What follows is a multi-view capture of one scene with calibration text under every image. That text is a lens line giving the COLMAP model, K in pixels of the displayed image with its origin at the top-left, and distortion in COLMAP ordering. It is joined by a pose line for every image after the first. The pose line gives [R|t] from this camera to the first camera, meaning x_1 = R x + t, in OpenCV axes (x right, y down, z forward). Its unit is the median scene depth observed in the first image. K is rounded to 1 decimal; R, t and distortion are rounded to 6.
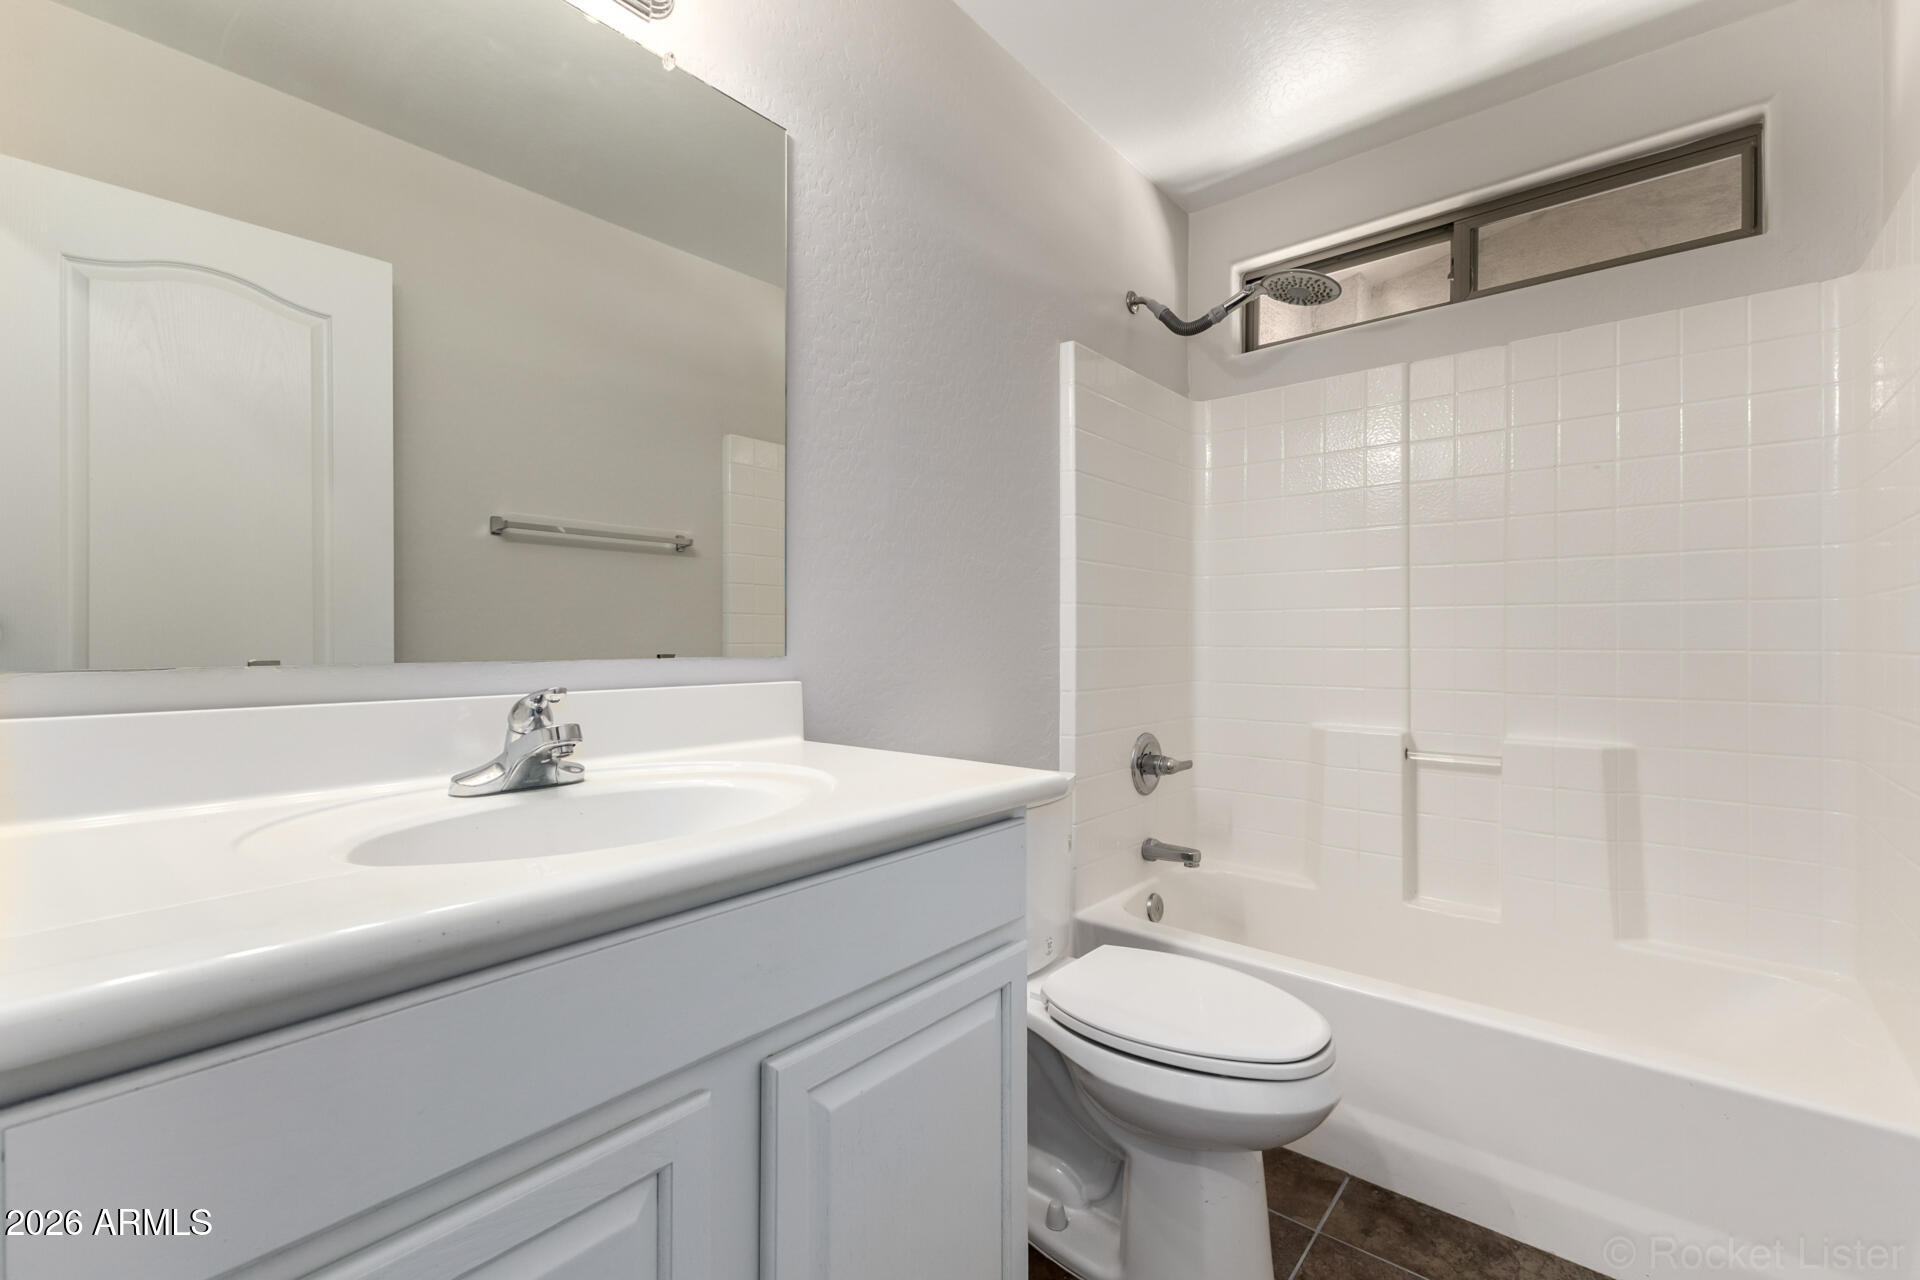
lens RADIAL K [[827.7, 0, 956.2], [0, 827.7, 636.4], [0, 0, 1]] dist [0.011562, -0.000057]
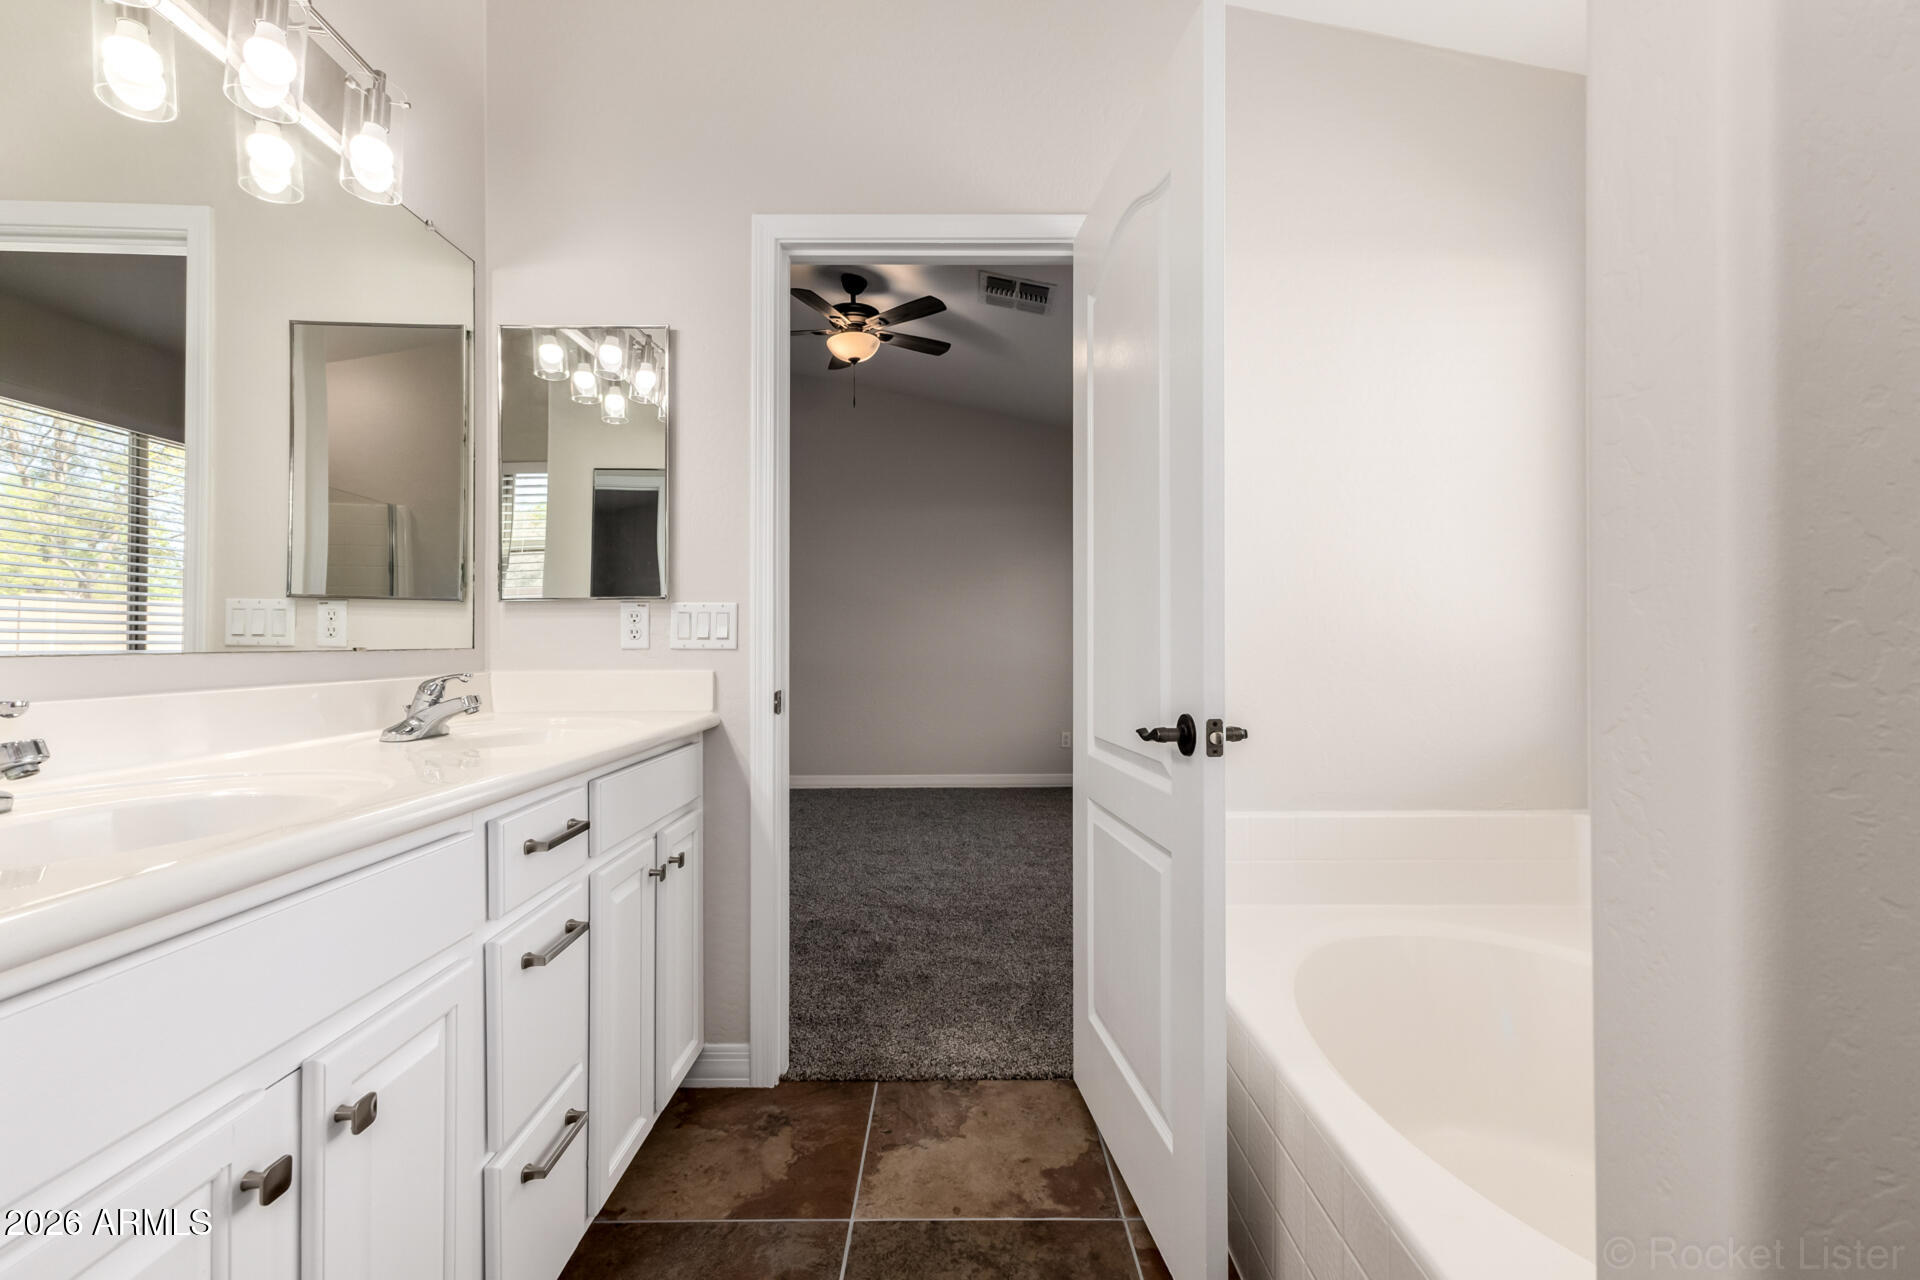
lens RADIAL K [[827.7, 0, 956.2], [0, 827.7, 636.4], [0, 0, 1]] dist [0.011562, -0.000057]
pose [[0.781105, -0.004166, 0.624386, -0.539620], [0.004559, 0.999989, 0.000969, -0.001000], [-0.624383, 0.002090, 0.781115, -0.638416]]
